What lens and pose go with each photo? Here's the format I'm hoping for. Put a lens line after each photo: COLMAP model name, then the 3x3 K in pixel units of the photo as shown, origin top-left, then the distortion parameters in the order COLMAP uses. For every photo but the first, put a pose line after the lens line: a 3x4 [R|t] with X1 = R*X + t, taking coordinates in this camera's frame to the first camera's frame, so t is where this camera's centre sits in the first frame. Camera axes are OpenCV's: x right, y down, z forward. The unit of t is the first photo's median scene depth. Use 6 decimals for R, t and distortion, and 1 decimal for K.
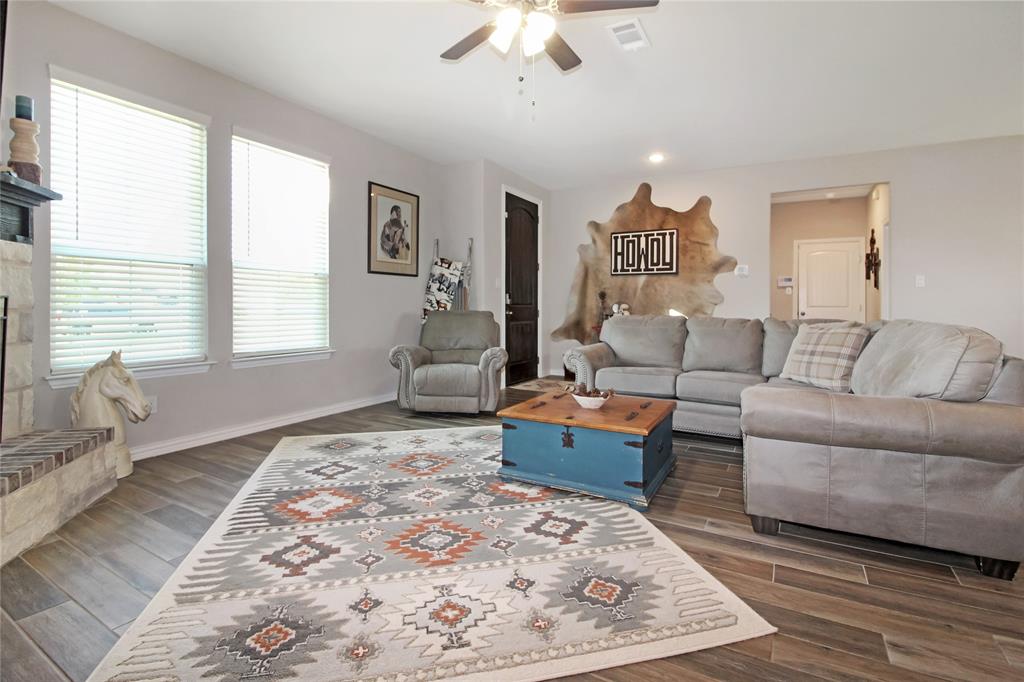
lens RADIAL K [[483.1, 0, 512.6], [0, 483.1, 305.3], [0, 0, 1]] dist [0.000467, -0.021523]
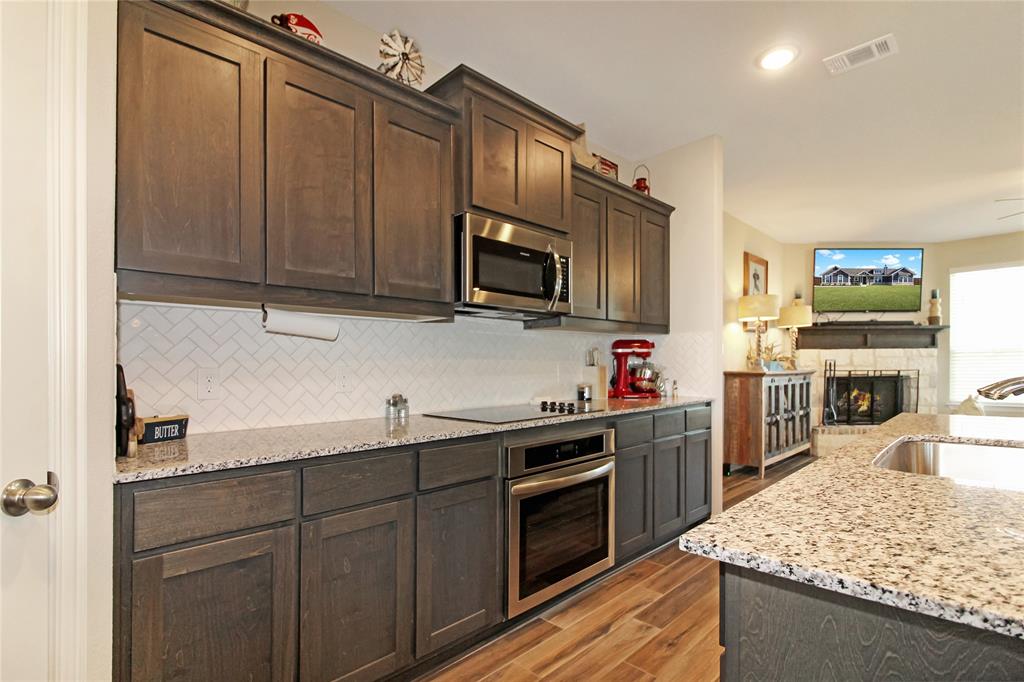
lens RADIAL K [[483.9, 0, 510.1], [0, 483.9, 368.3], [0, 0, 1]] dist [0.002697, -0.021689]
pose [[-0.276747, 0.000387, -0.960943, 0.985209], [0.004385, 0.999990, -0.000861, -0.015521], [0.960933, -0.004452, -0.276746, -0.215583]]
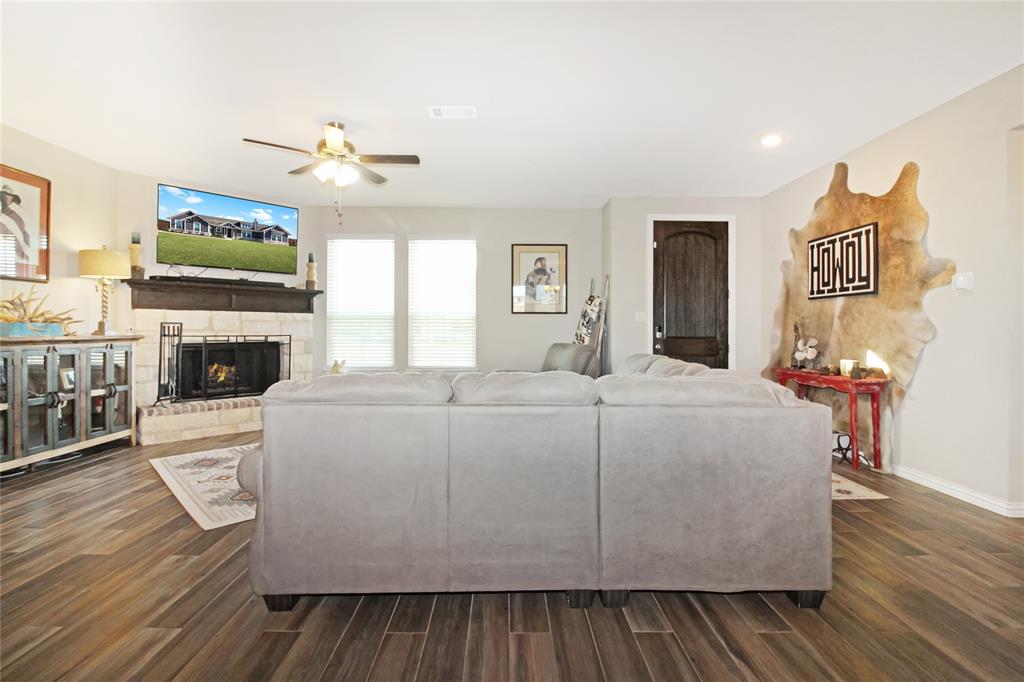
lens RADIAL K [[484.9, 0, 509.5], [0, 484.9, 327.7], [0, 0, 1]] dist [-0.000124, -0.009011]
pose [[0.503711, -0.006907, -0.863844, 0.800834], [-0.000916, 0.999963, -0.008530, -0.016725], [0.863872, 0.005088, 0.503686, 0.317134]]
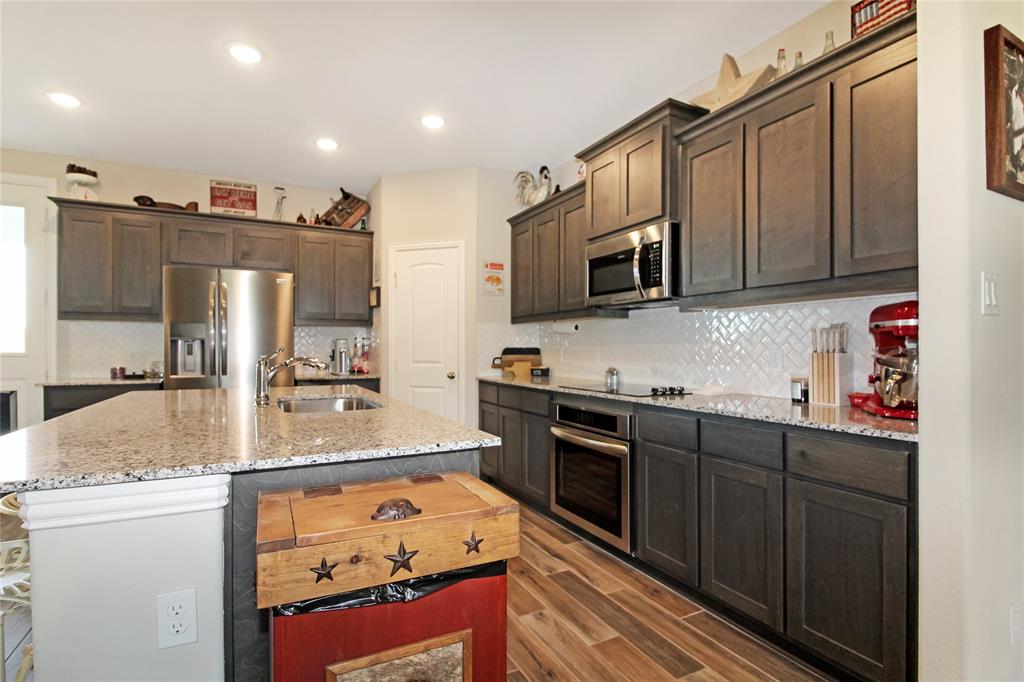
lens RADIAL K [[493.8, 0, 510.1], [0, 493.8, 349.4], [0, 0, 1]] dist [0.015699, -0.025896]
pose [[-0.834648, -0.011062, 0.550673, 0.308239], [-0.007320, 0.999933, 0.008992, -0.023172], [-0.550735, 0.003474, -0.834673, 0.228792]]
